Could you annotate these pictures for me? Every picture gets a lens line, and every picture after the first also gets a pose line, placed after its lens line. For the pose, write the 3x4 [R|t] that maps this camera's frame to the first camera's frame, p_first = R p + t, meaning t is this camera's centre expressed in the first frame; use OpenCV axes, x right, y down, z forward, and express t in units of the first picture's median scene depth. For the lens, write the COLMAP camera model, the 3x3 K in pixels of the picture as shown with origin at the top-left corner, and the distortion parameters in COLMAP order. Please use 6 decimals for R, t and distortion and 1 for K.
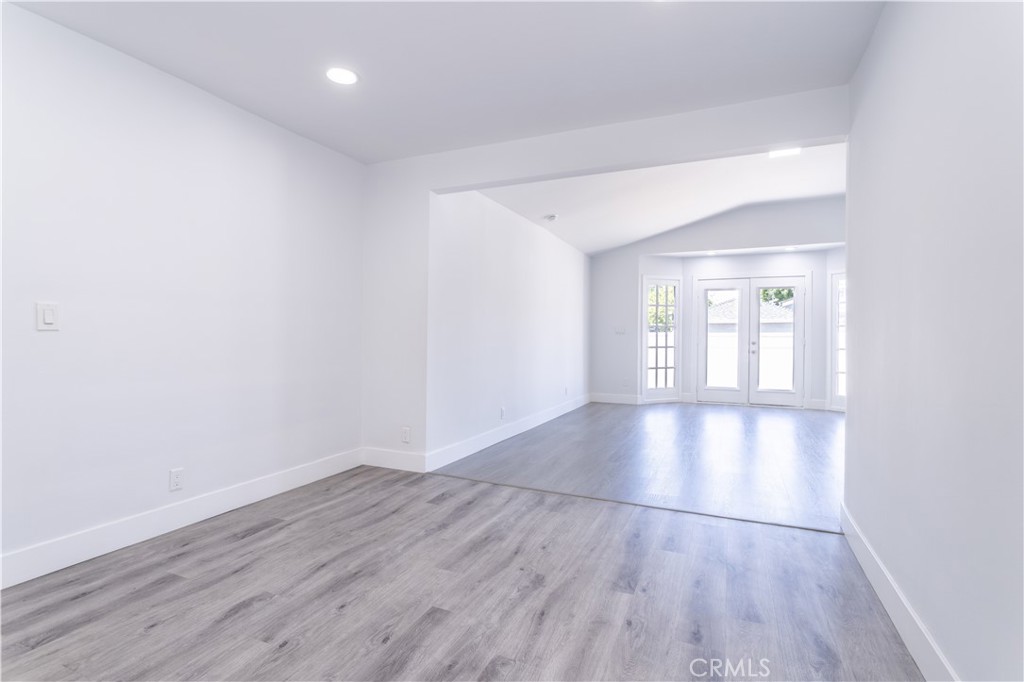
lens RADIAL K [[494.7, 0, 511.9], [0, 494.7, 336.4], [0, 0, 1]] dist [-0.021476, 0.009248]
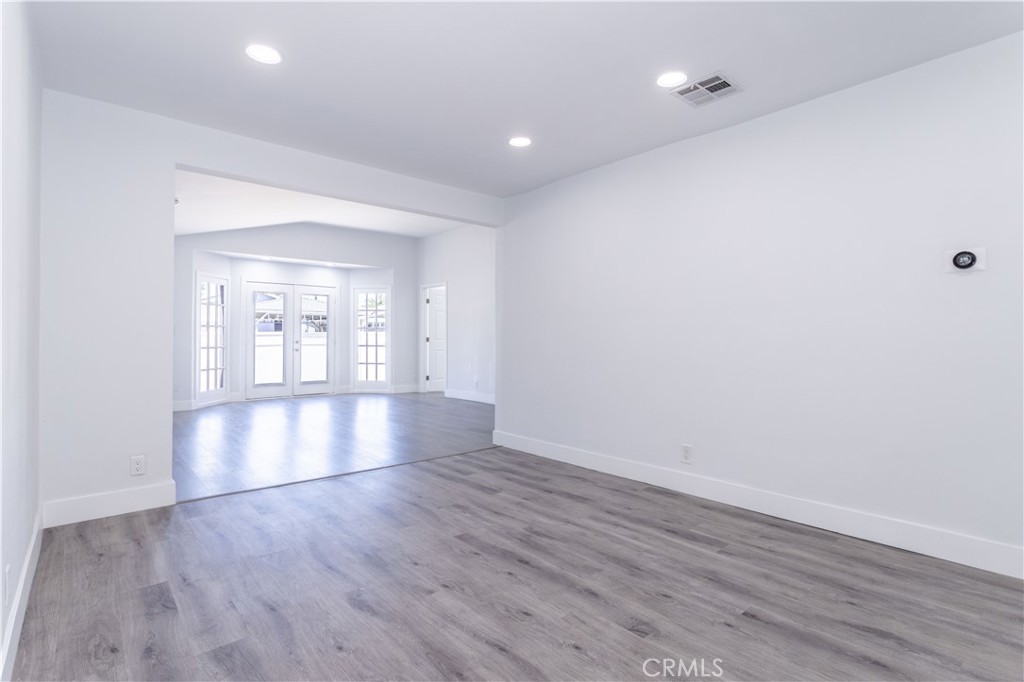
lens RADIAL K [[494.7, 0, 511.9], [0, 494.7, 336.4], [0, 0, 1]] dist [-0.021476, 0.009248]
pose [[0.421500, -0.004915, 0.906815, -0.787149], [0.001188, 0.999987, 0.004868, -0.010114], [-0.906828, -0.000974, 0.421500, 0.159322]]
